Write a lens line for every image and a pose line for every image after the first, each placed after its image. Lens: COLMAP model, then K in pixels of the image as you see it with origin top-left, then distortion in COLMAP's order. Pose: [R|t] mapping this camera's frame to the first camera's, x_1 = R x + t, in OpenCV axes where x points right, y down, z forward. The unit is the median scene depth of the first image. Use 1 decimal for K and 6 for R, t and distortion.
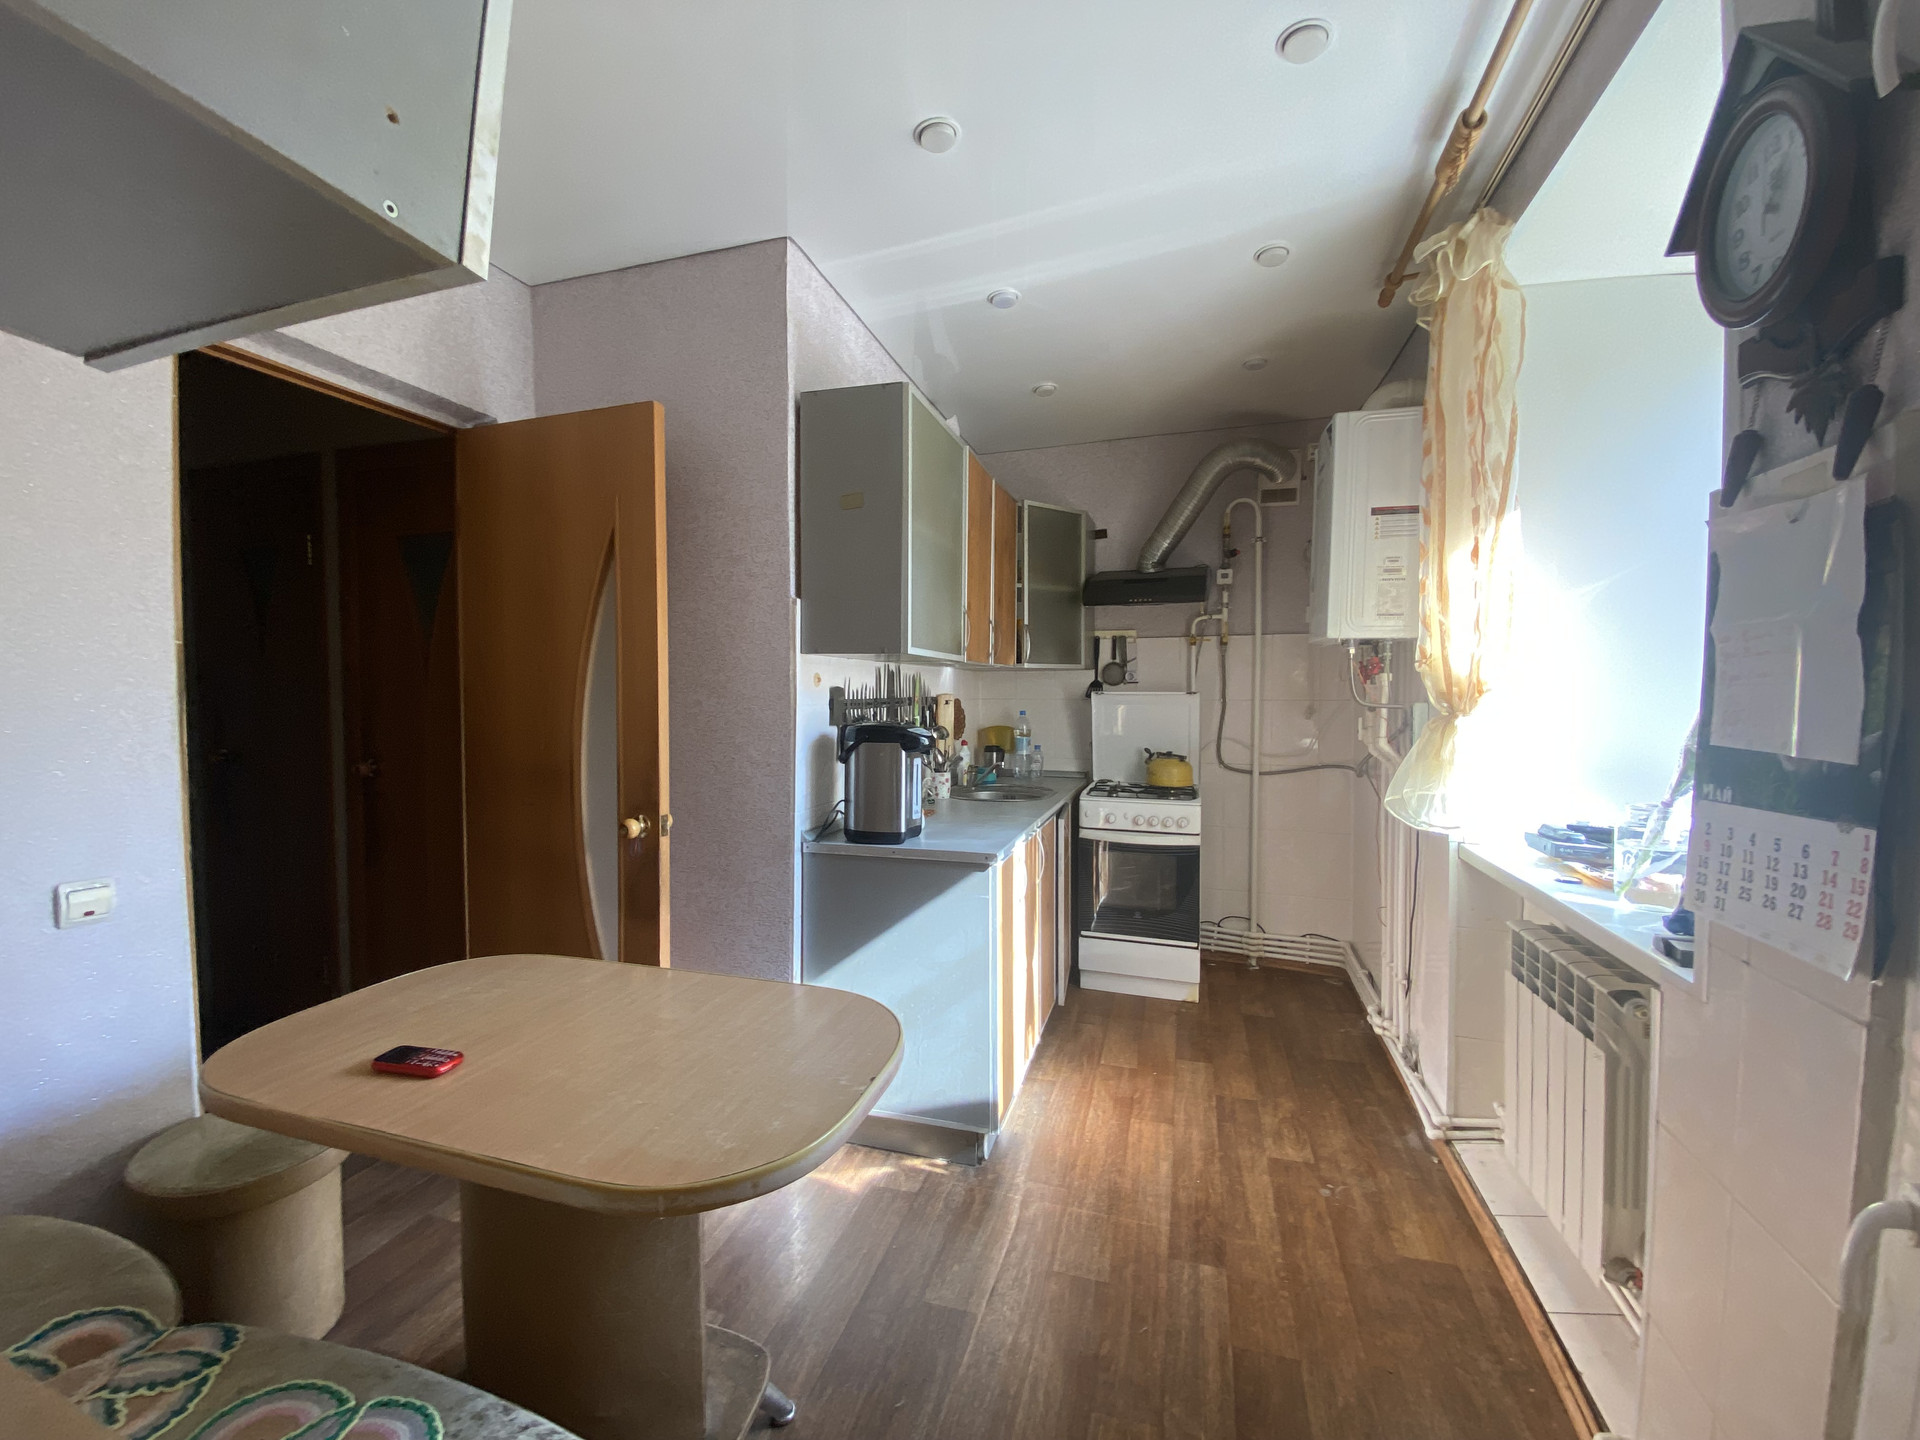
lens RADIAL K [[769.9, 0, 959.9], [0, 769.9, 716.9], [0, 0, 1]] dist [0.012703, -0.016253]
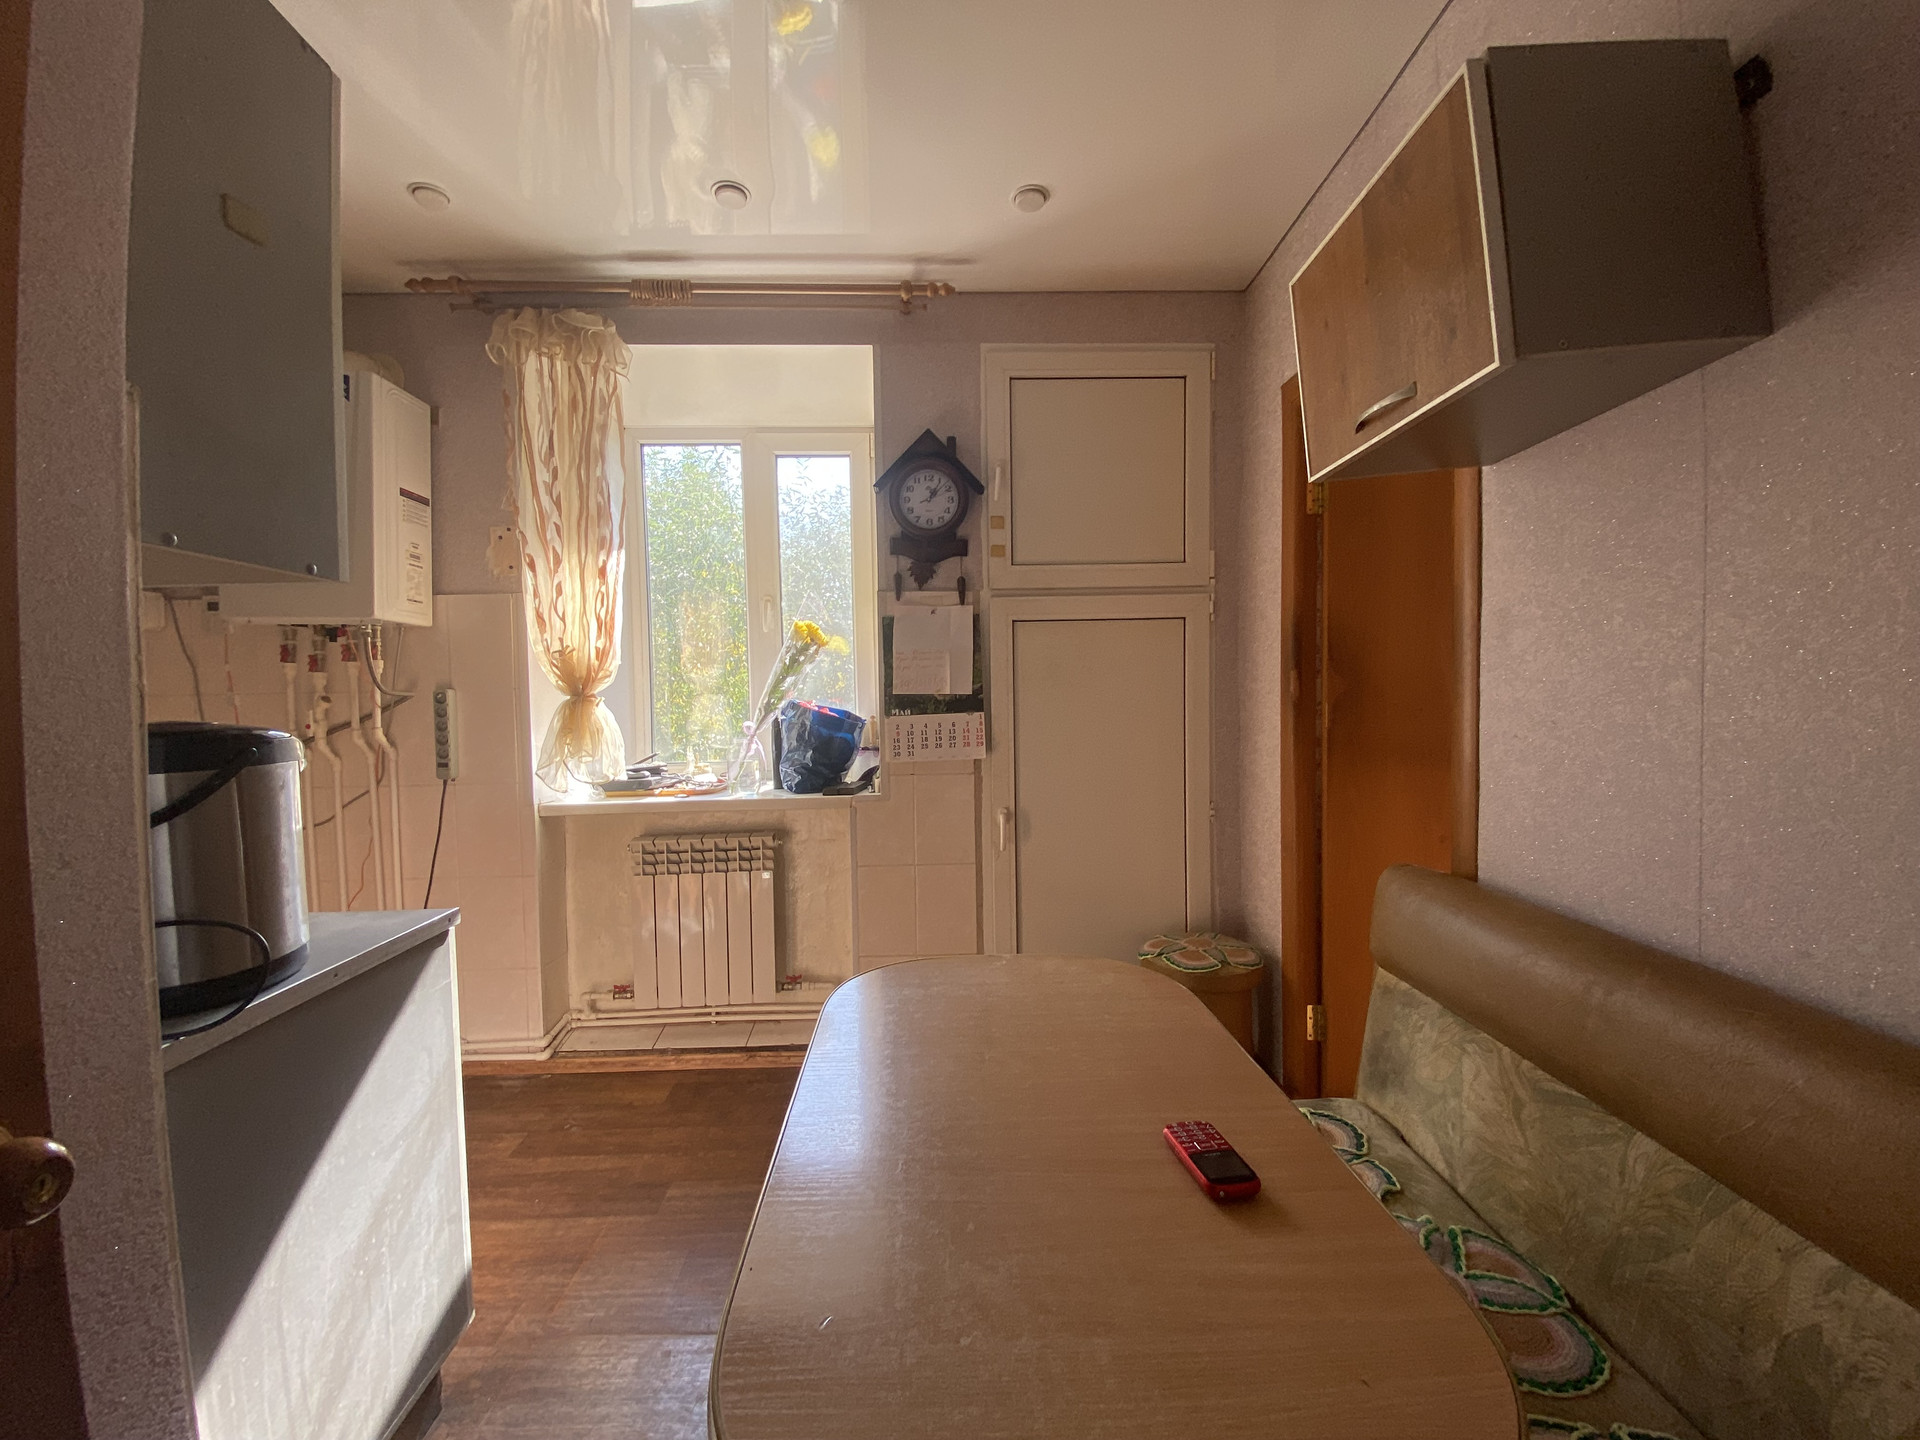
lens RADIAL K [[769.9, 0, 958.7], [0, 769.9, 721.6], [0, 0, 1]] dist [0.012703, -0.016253]
pose [[-0.342854, -0.027672, 0.938981, -0.776932], [0.029772, 0.998744, 0.040303, 0.002448], [-0.938917, 0.041773, -0.341600, 0.877236]]
